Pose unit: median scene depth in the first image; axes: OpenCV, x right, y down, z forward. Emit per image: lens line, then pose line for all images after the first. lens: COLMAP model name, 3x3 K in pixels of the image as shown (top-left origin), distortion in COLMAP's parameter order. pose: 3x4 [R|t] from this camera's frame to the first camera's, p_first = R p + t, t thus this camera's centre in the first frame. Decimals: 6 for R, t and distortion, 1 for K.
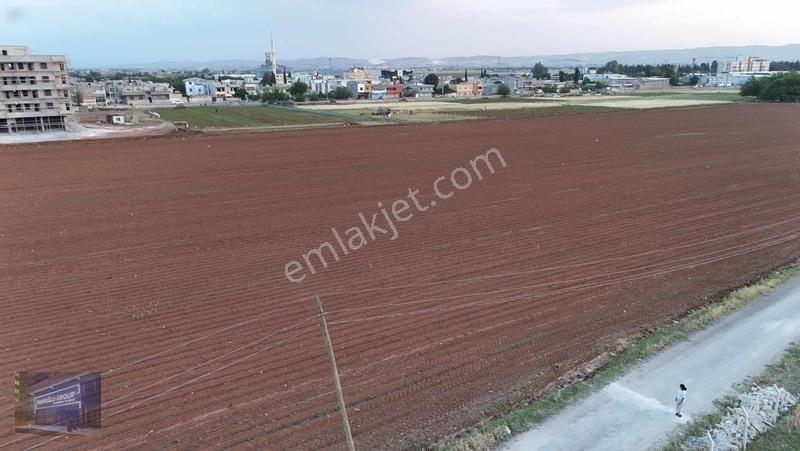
lens RADIAL K [[589.8, 0, 401.3], [0, 589.8, 225.7], [0, 0, 1]] dist [0.071597, -0.071333]
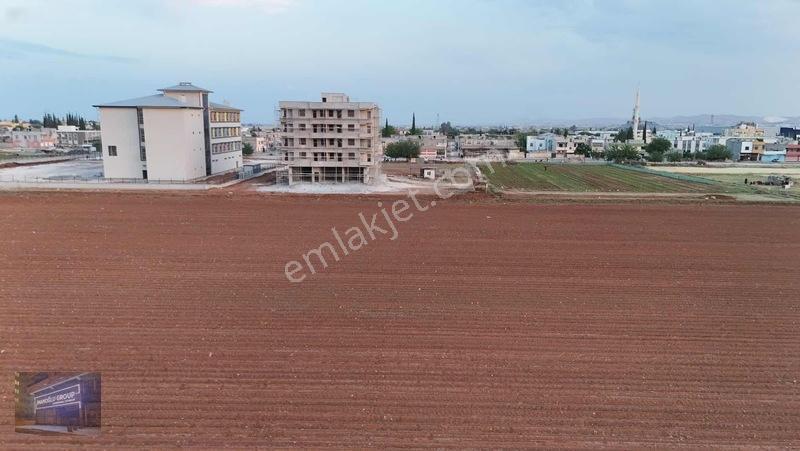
lens RADIAL K [[589.8, 0, 401.3], [0, 589.8, 225.7], [0, 0, 1]] dist [0.071597, -0.071333]
pose [[0.830923, 0.105545, -0.546285, -0.005756], [-0.155635, 0.986739, -0.046083, -0.033000], [0.534177, 0.123312, 0.836330, 0.151668]]
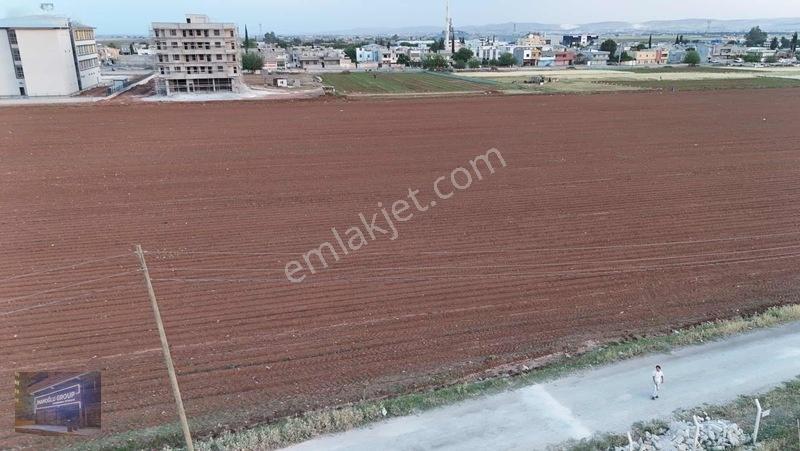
lens RADIAL K [[589.8, 0, 401.3], [0, 589.8, 225.7], [0, 0, 1]] dist [0.071597, -0.071333]
pose [[0.954708, 0.093094, -0.282606, 0.043125], [-0.078133, 0.994901, 0.063782, -0.002429], [0.287103, -0.038812, 0.957113, 0.007905]]
